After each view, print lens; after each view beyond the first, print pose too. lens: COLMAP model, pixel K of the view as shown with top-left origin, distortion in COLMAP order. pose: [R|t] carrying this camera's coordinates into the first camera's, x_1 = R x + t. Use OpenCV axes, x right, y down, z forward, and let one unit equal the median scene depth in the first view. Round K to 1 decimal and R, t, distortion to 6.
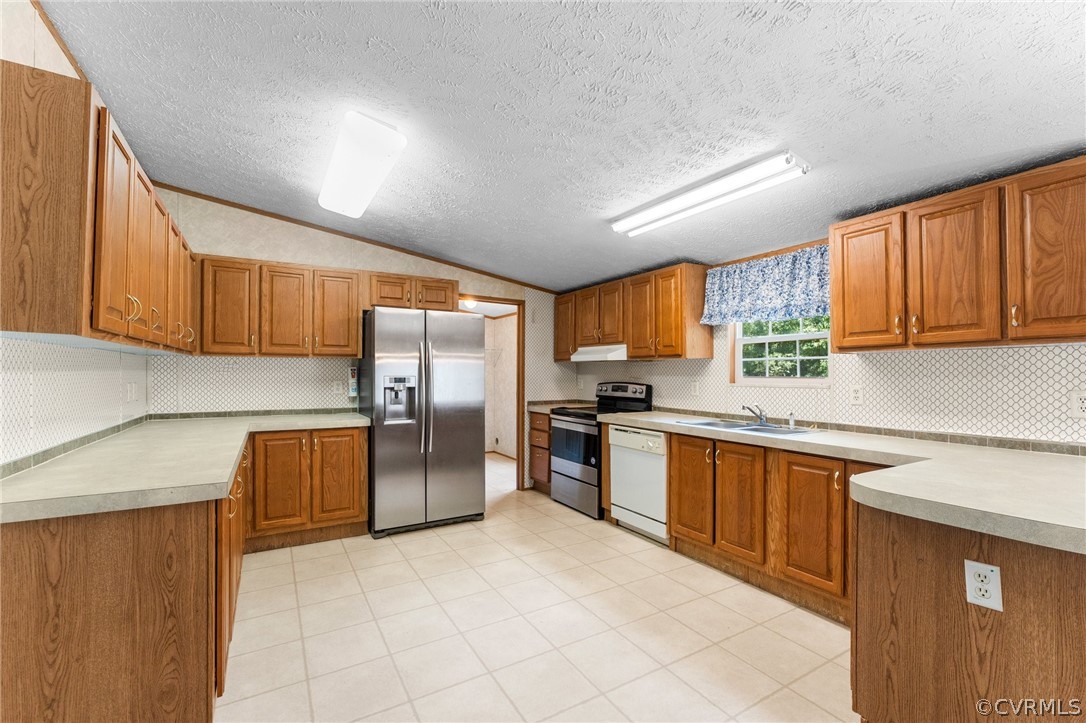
lens RADIAL K [[463.5, 0, 535.7], [0, 463.5, 373.0], [0, 0, 1]] dist [-0.005416, 0.001574]
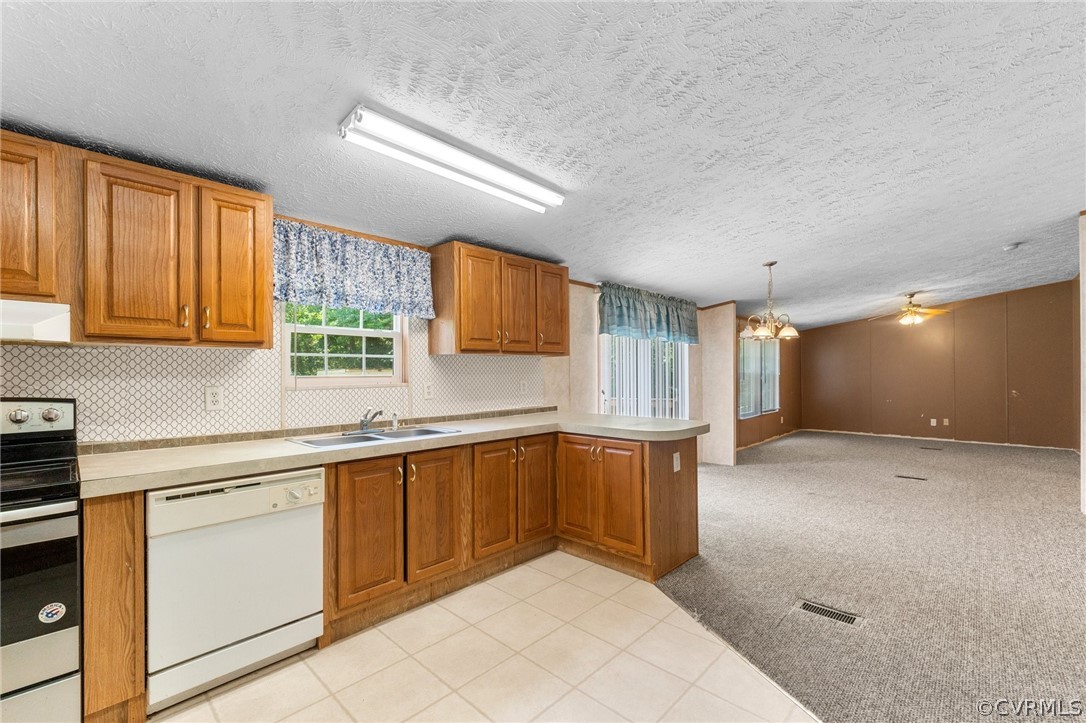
lens RADIAL K [[463.5, 0, 543.4], [0, 463.5, 370.1], [0, 0, 1]] dist [-0.005416, 0.001574]
pose [[-0.287181, 0.003115, 0.957871, -0.424863], [0.004482, 0.999988, -0.001909, 0.000106], [-0.957866, 0.003746, -0.287191, 0.922126]]
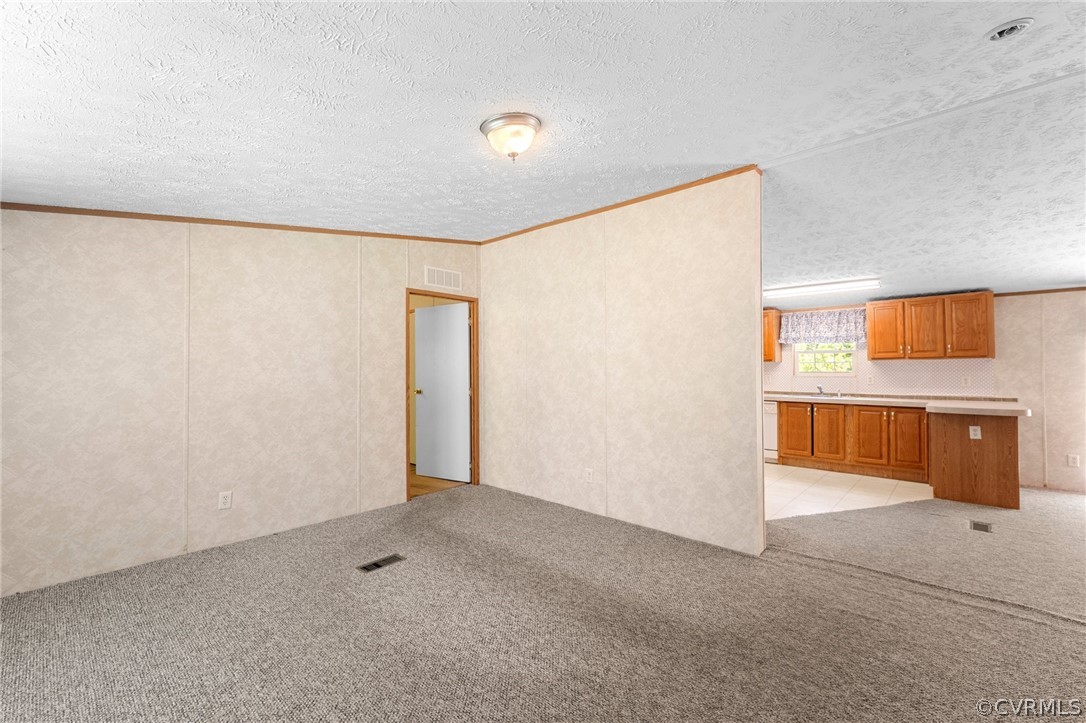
lens RADIAL K [[463.5, 0, 532.0], [0, 463.5, 363.4], [0, 0, 1]] dist [-0.005416, 0.001574]
pose [[0.956719, 0.001772, 0.291009, -1.248767], [0.002014, 0.999917, -0.012711, -0.003979], [-0.291007, 0.012747, 0.956636, -0.518721]]
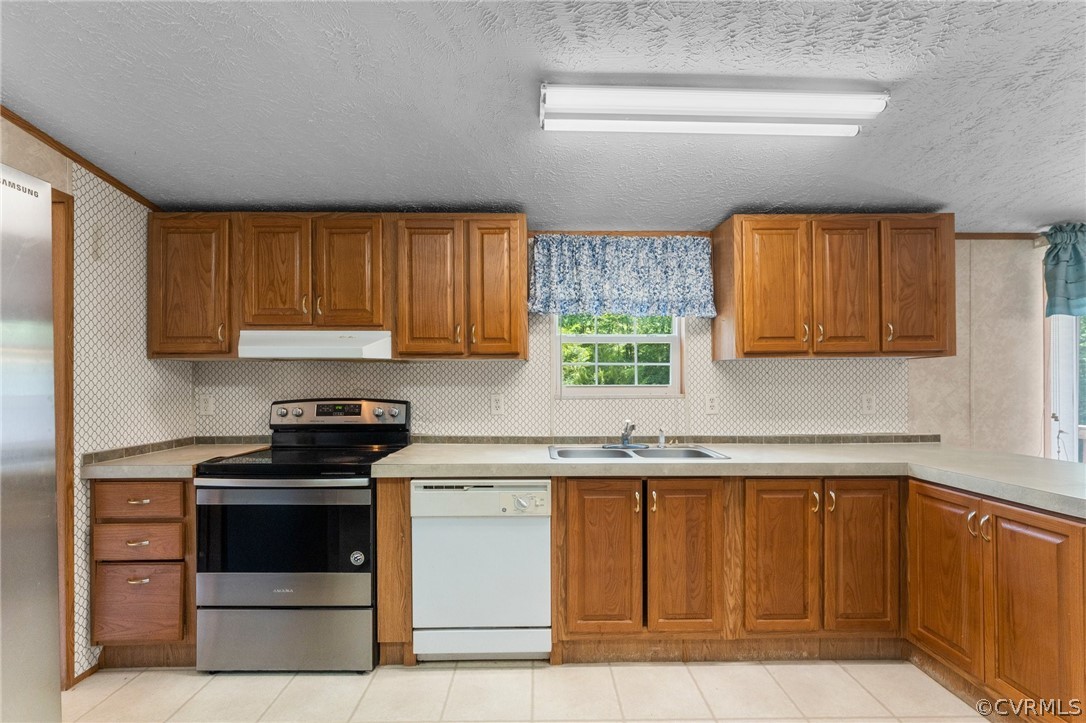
lens RADIAL K [[463.5, 0, 539.3], [0, 463.5, 382.0], [0, 0, 1]] dist [-0.005416, 0.001574]
pose [[0.486678, -0.002506, 0.873578, -0.271079], [0.003505, 0.999993, 0.000916, 0.000369], [-0.873574, 0.002616, 0.486684, 0.738216]]
